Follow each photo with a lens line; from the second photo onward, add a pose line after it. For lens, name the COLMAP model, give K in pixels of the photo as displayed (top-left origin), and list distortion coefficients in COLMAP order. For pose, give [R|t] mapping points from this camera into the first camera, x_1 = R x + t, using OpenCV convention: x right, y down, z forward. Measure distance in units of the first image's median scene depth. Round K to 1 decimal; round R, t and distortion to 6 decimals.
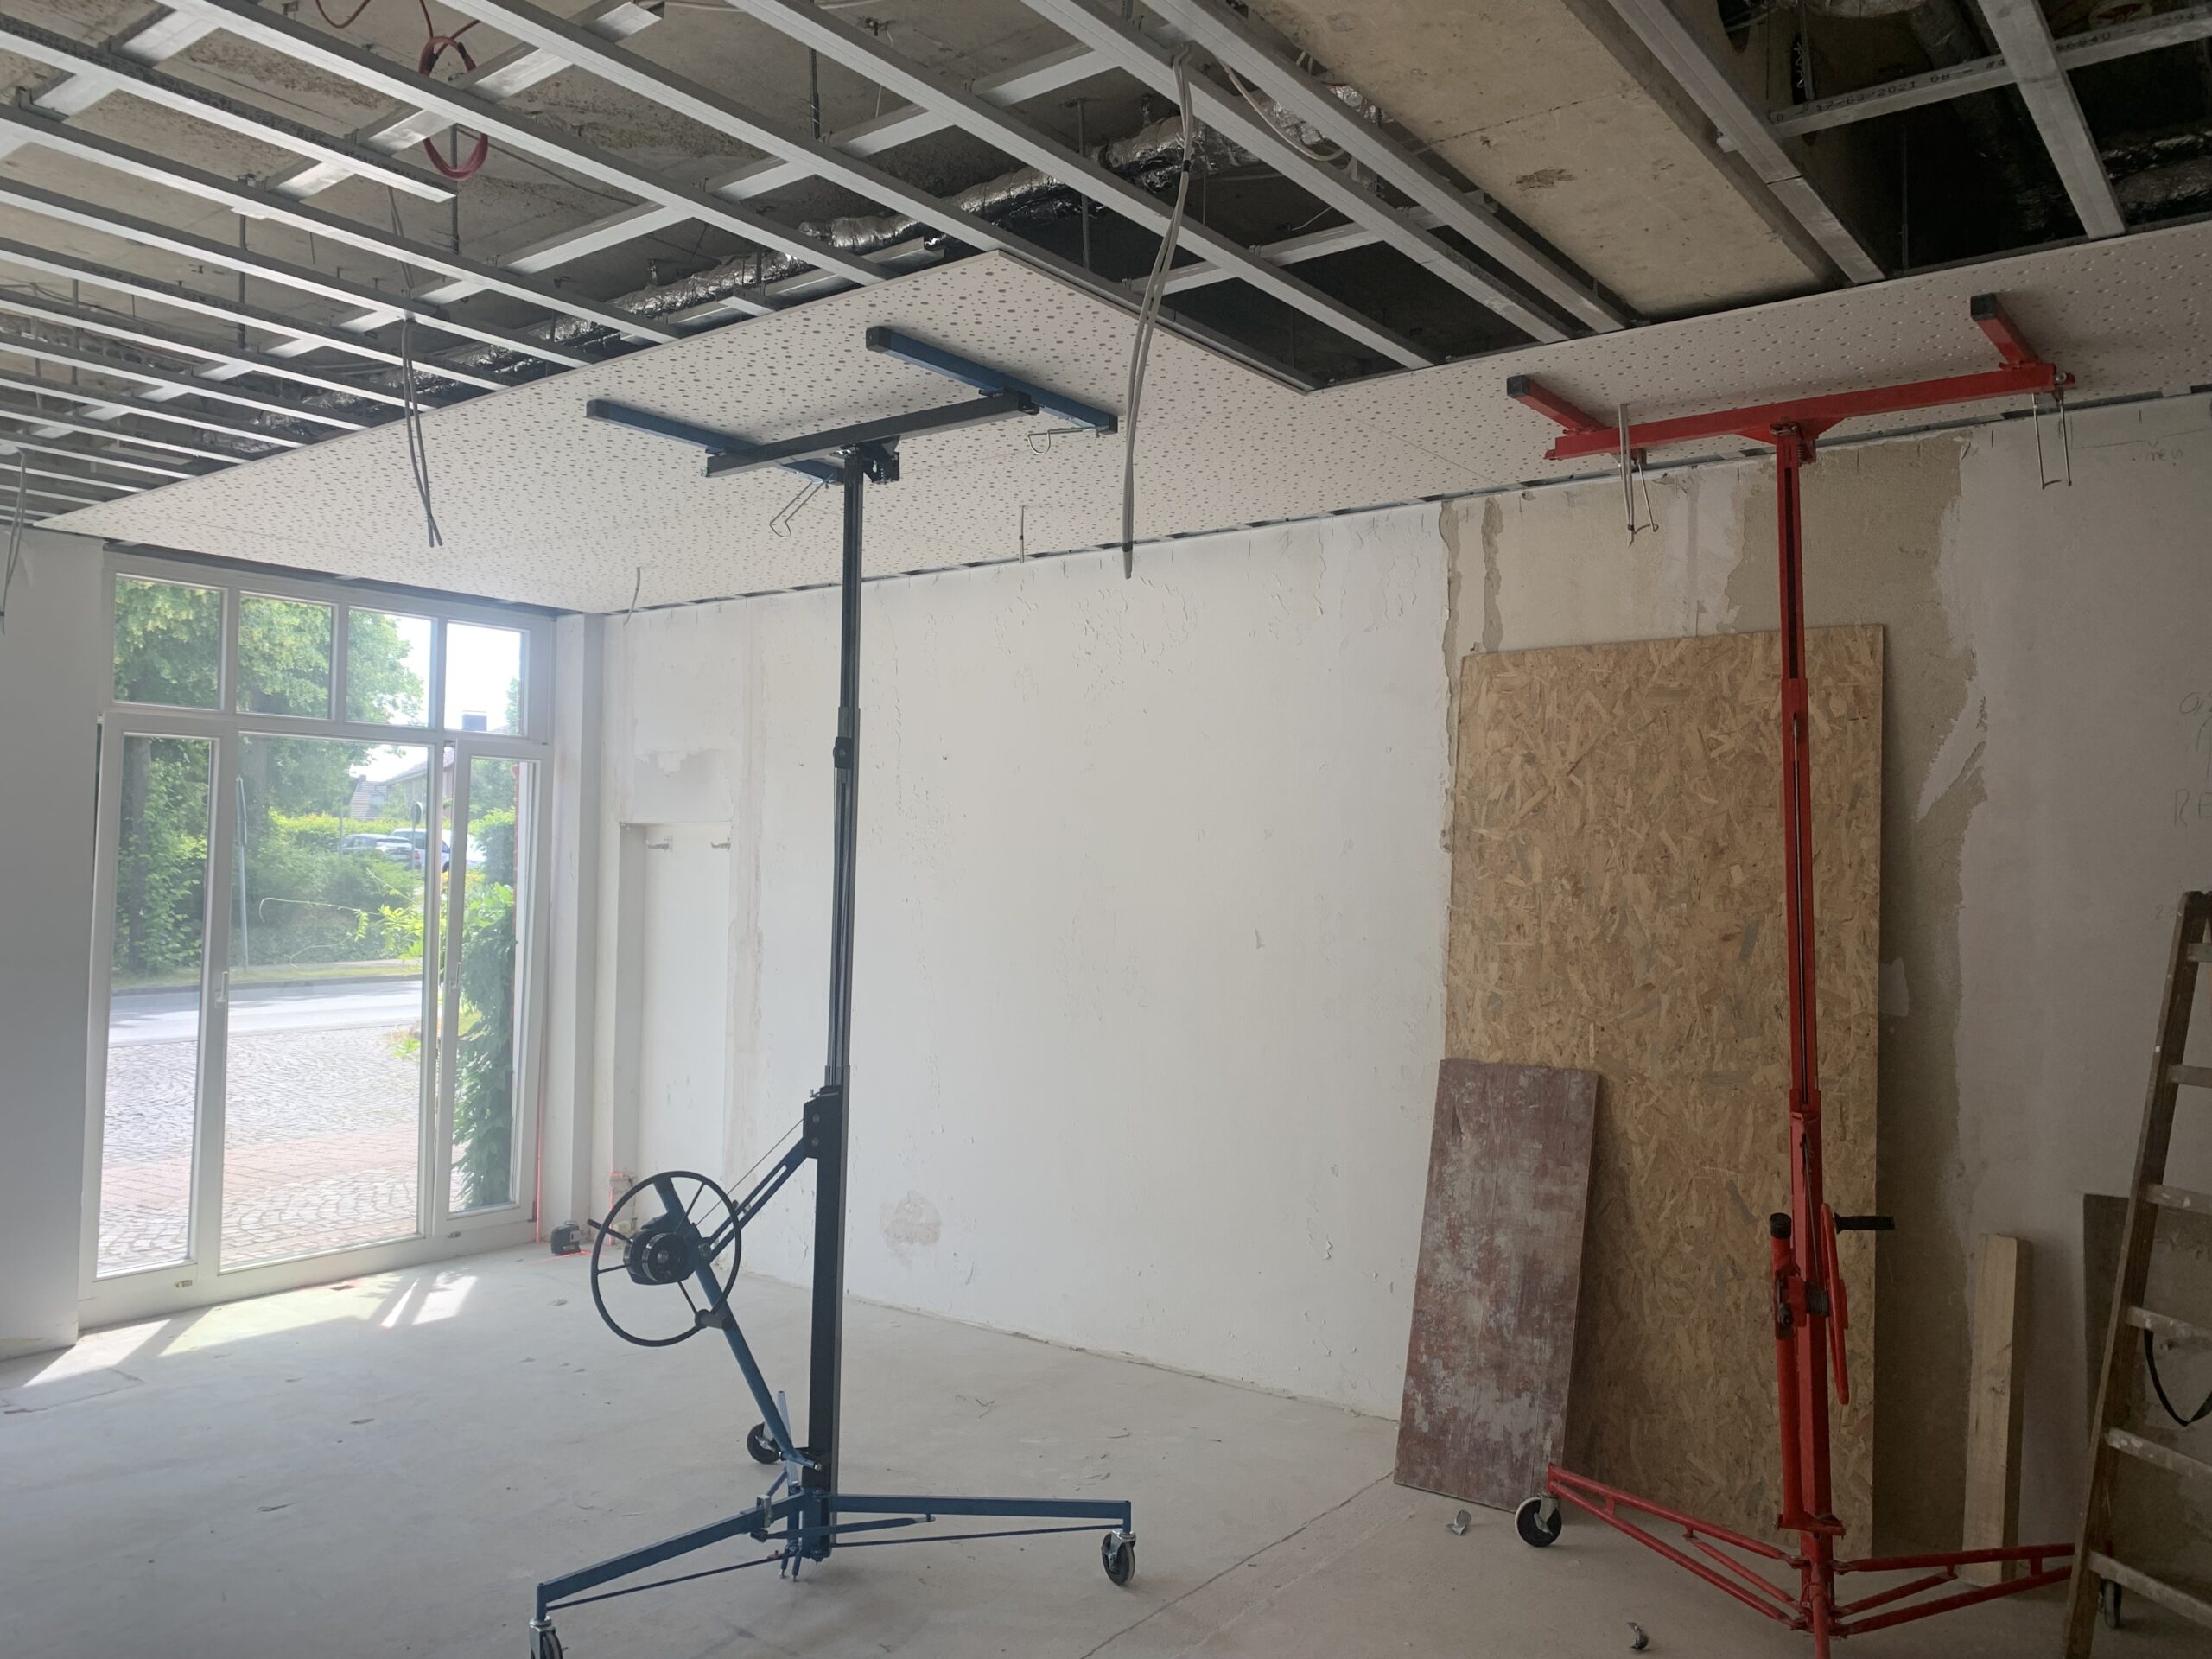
lens RADIAL K [[1694.4, 0, 1102.6], [0, 1694.4, 827.9], [0, 0, 1]] dist [-0.006362, 0.010189]
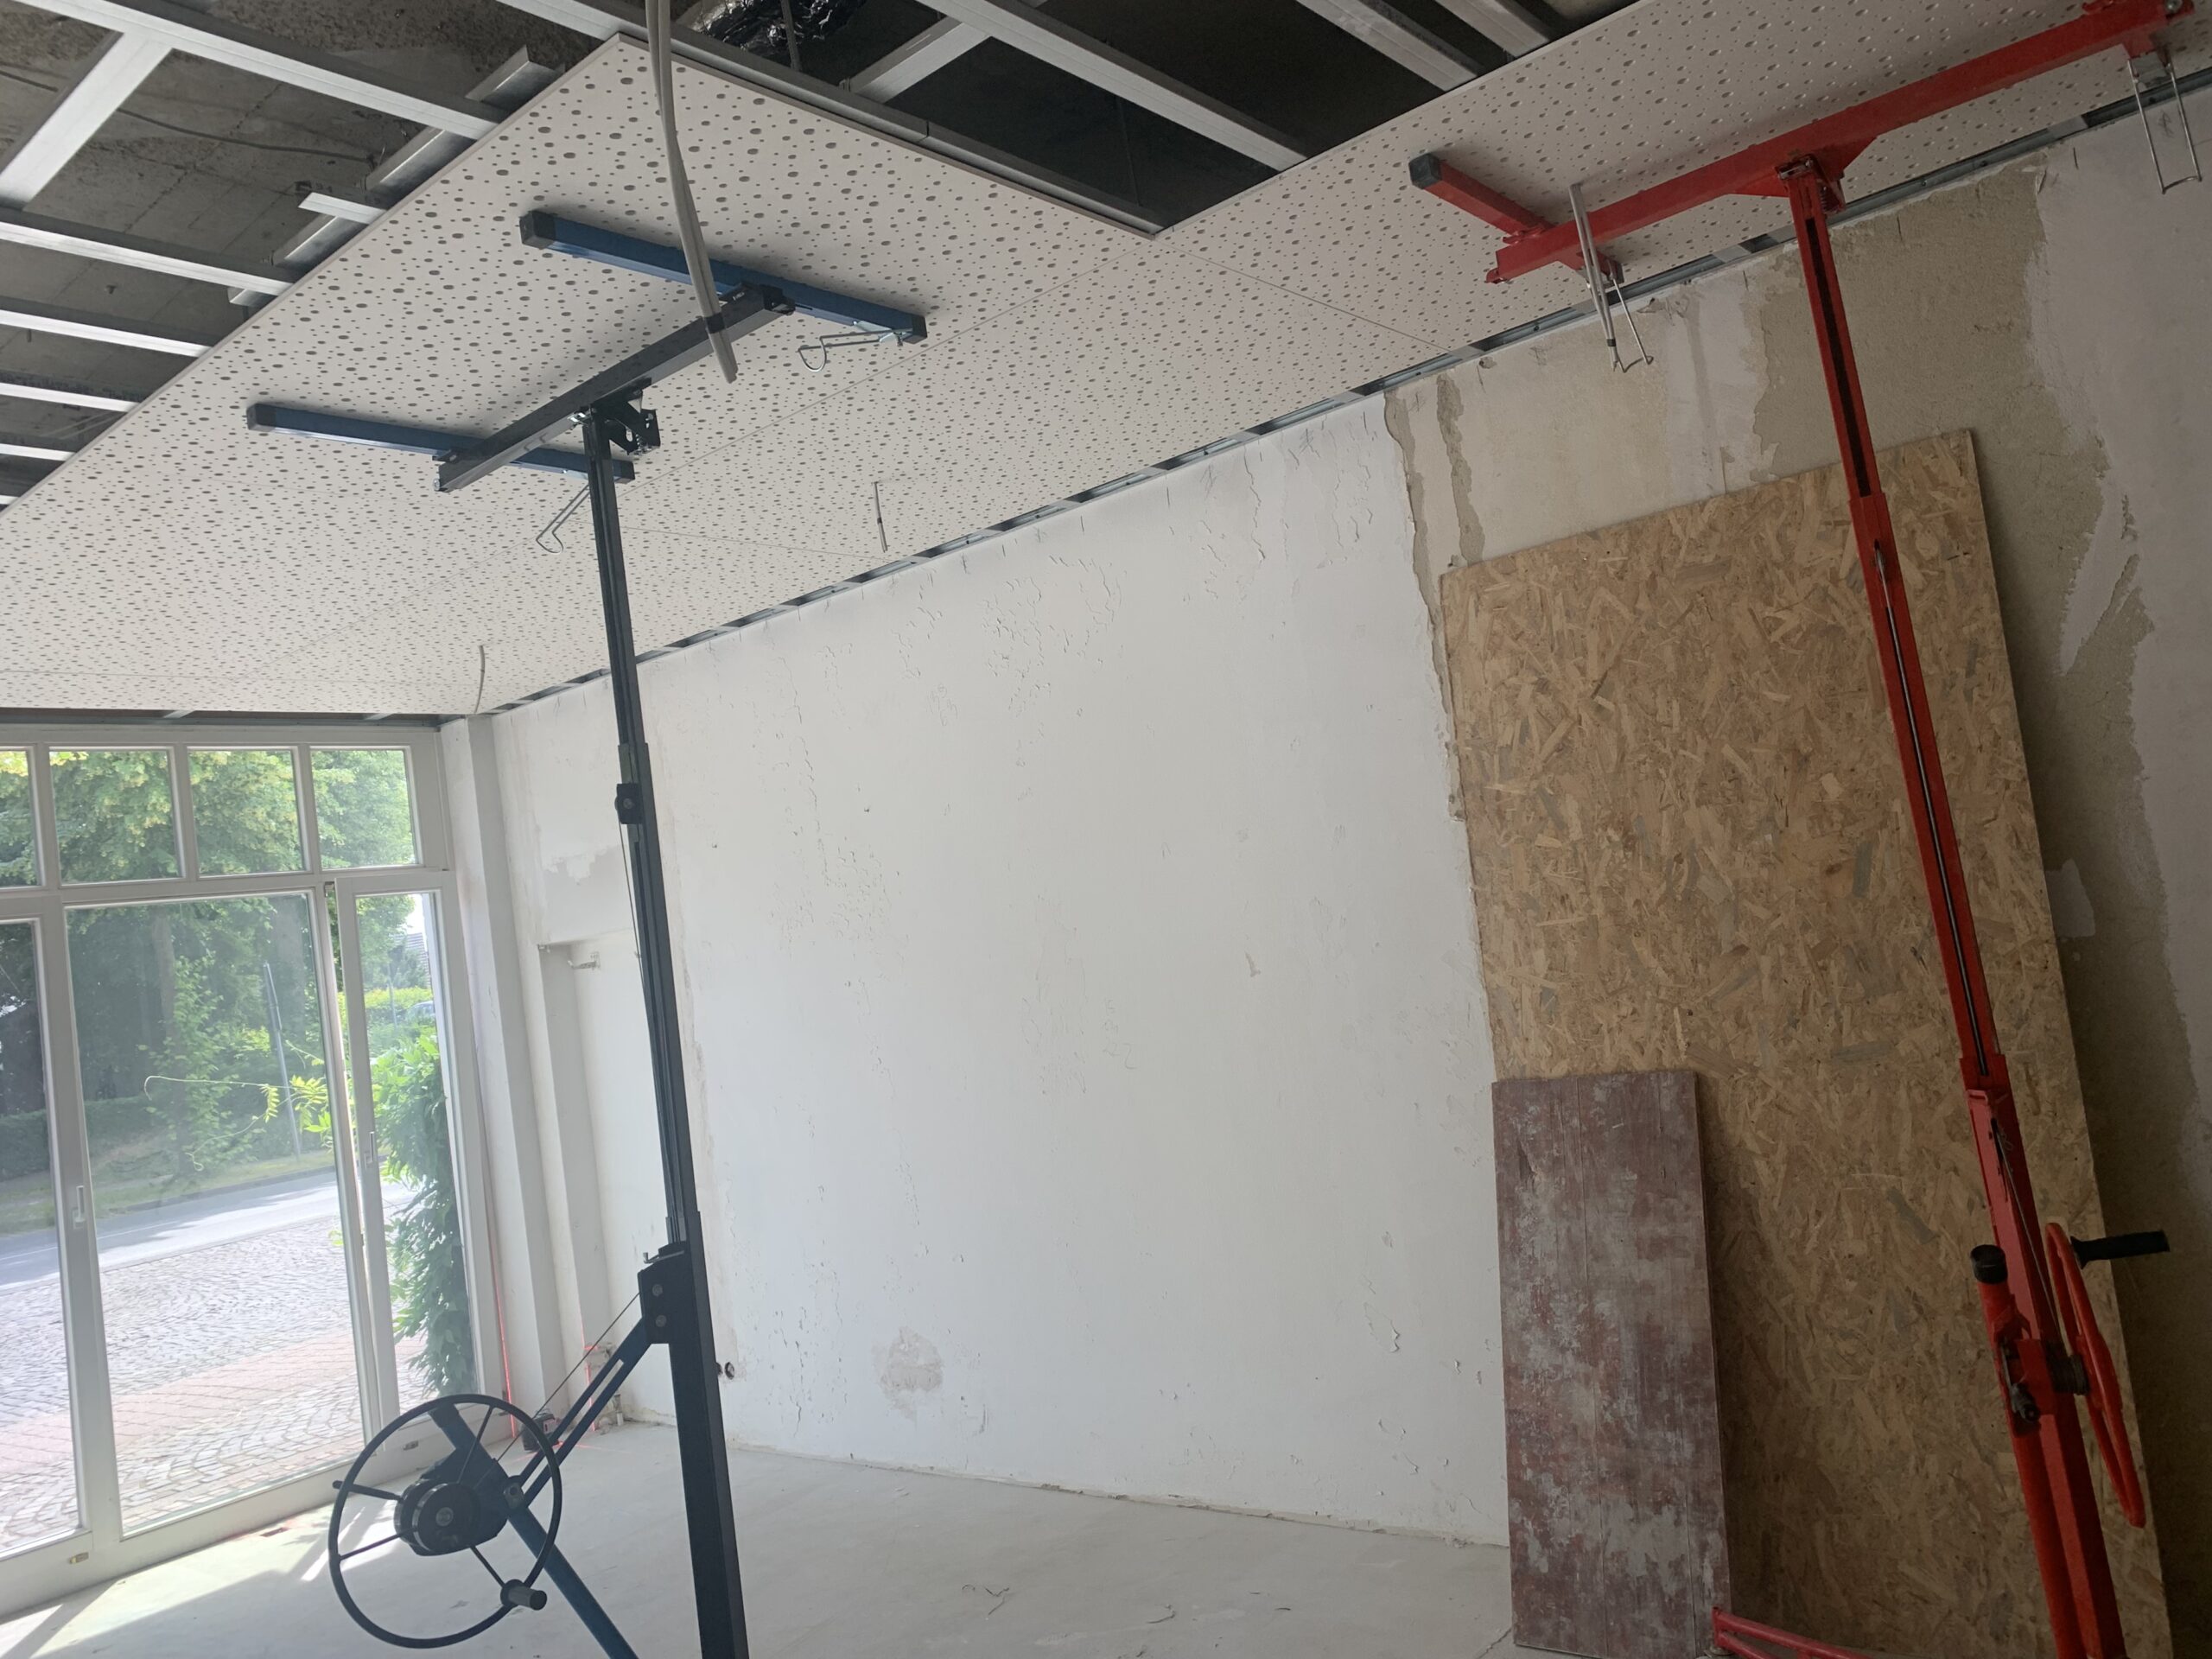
lens RADIAL K [[1694.4, 0, 1105.9], [0, 1694.4, 825.7], [0, 0, 1]] dist [-0.006362, 0.010189]
pose [[0.987481, -0.153617, -0.035819, 0.074956], [0.152159, 0.987529, -0.040419, 0.025875], [0.041581, 0.034462, 0.998541, 0.221430]]
